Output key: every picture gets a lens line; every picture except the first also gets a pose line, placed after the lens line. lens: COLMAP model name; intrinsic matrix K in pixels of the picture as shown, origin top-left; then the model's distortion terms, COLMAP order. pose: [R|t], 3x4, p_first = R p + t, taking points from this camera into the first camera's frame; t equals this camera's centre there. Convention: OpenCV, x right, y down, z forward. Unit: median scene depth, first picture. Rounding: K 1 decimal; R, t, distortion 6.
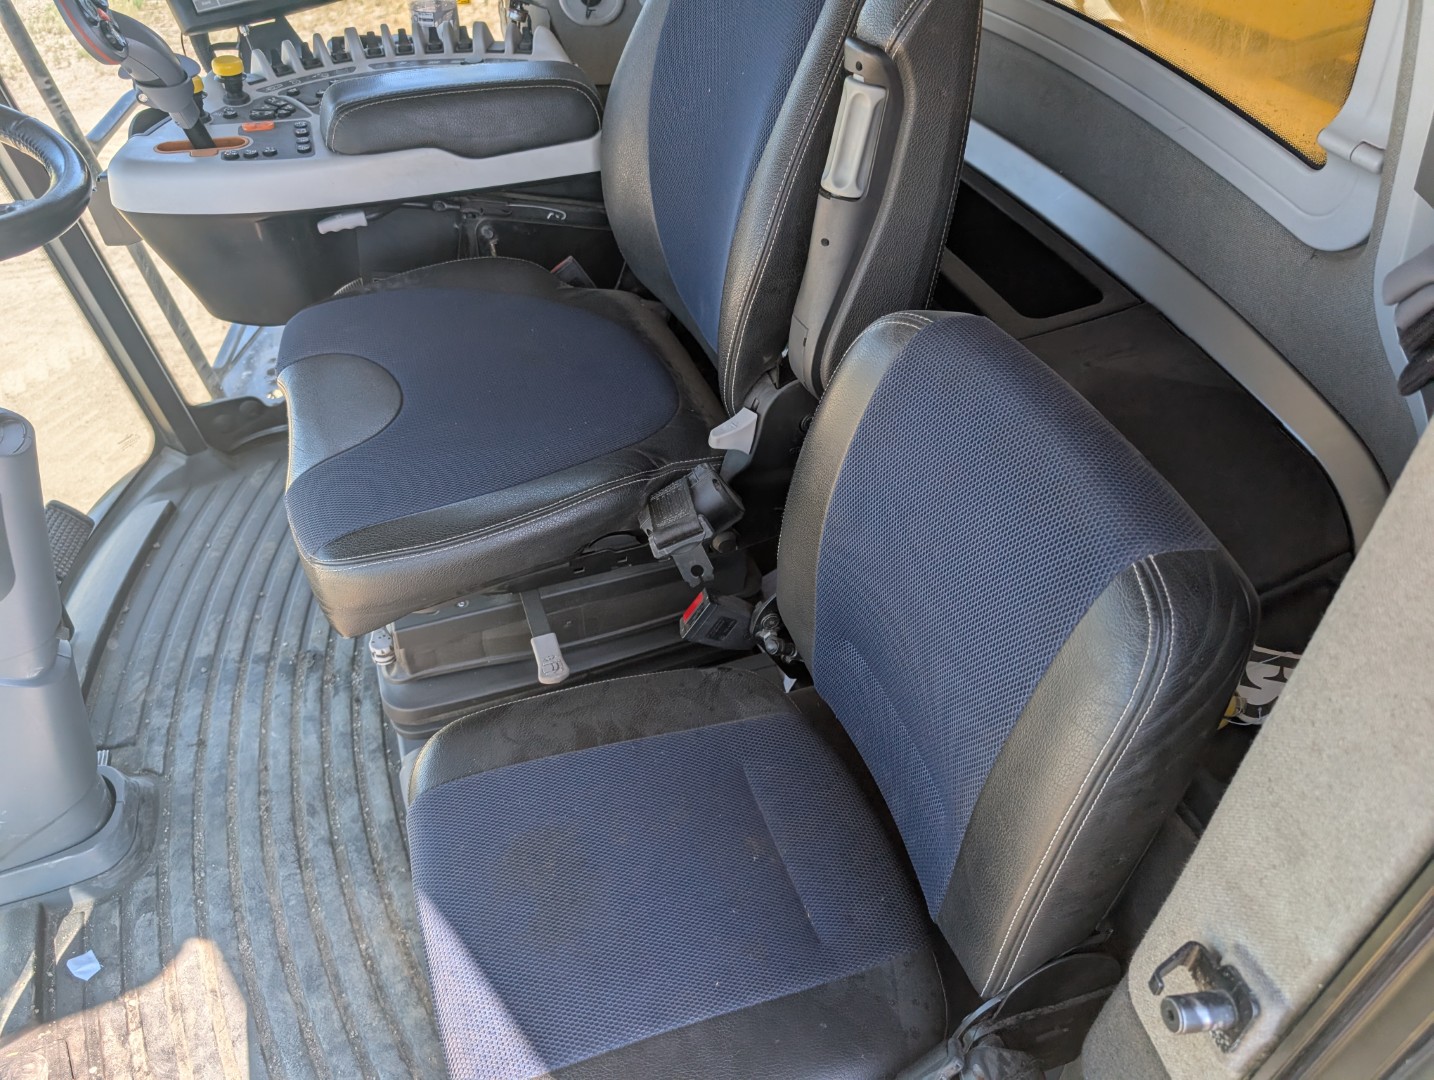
lens RADIAL K [[1098.0, 0, 717.0], [0, 1098.0, 540.0], [0, 0, 1]] dist [-0.008977, -0.005618]
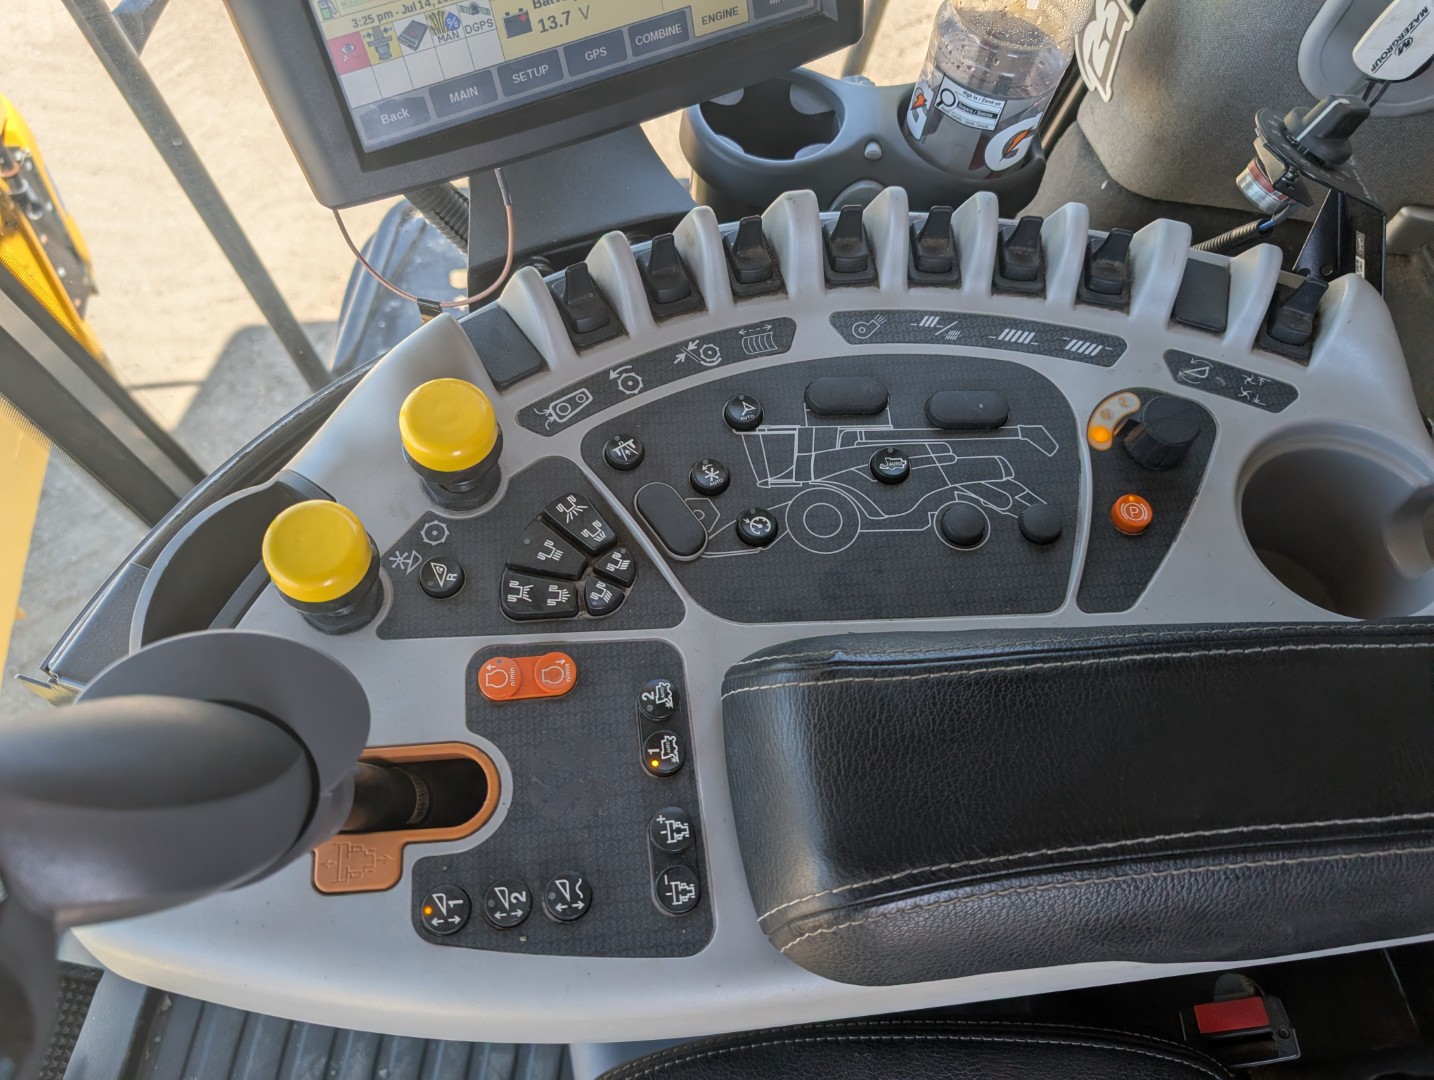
lens RADIAL K [[1098.0, 0, 717.0], [0, 1098.0, 540.0], [0, 0, 1]] dist [-0.008977, -0.005618]
pose [[0.979386, 0.198129, -0.039339, -0.332750], [-0.176010, 0.932607, 0.315064, -0.480870], [0.099111, -0.301645, 0.948255, 0.661177]]
